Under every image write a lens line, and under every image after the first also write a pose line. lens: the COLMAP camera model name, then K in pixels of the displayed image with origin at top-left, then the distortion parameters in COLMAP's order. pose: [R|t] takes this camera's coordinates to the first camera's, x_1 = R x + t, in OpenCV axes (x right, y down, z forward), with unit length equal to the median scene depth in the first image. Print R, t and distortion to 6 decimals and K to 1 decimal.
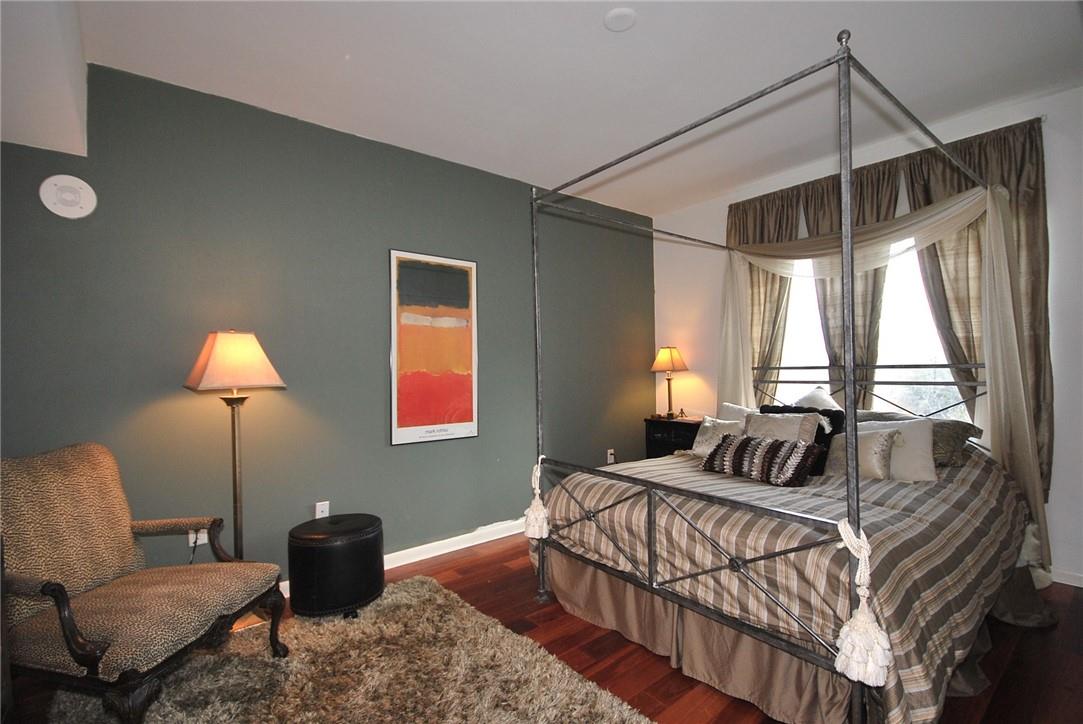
lens RADIAL K [[496.3, 0, 538.1], [0, 496.3, 361.8], [0, 0, 1]] dist [0.002499, -0.002827]
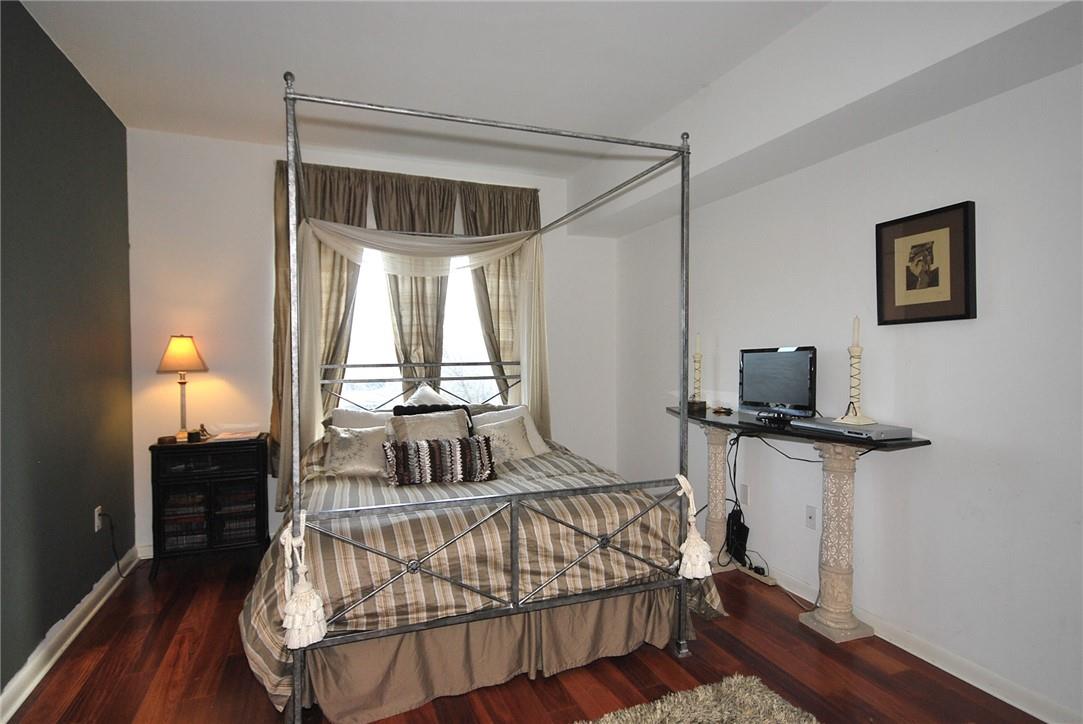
lens RADIAL K [[589.6, 0, 548.6], [0, 589.6, 363.3], [0, 0, 1]] dist [0.012996, 0.003509]
pose [[0.283567, -0.006432, 0.958931, -0.607992], [-0.012693, 0.999865, 0.010460, -0.010834], [-0.958869, -0.015138, 0.283447, 0.478310]]
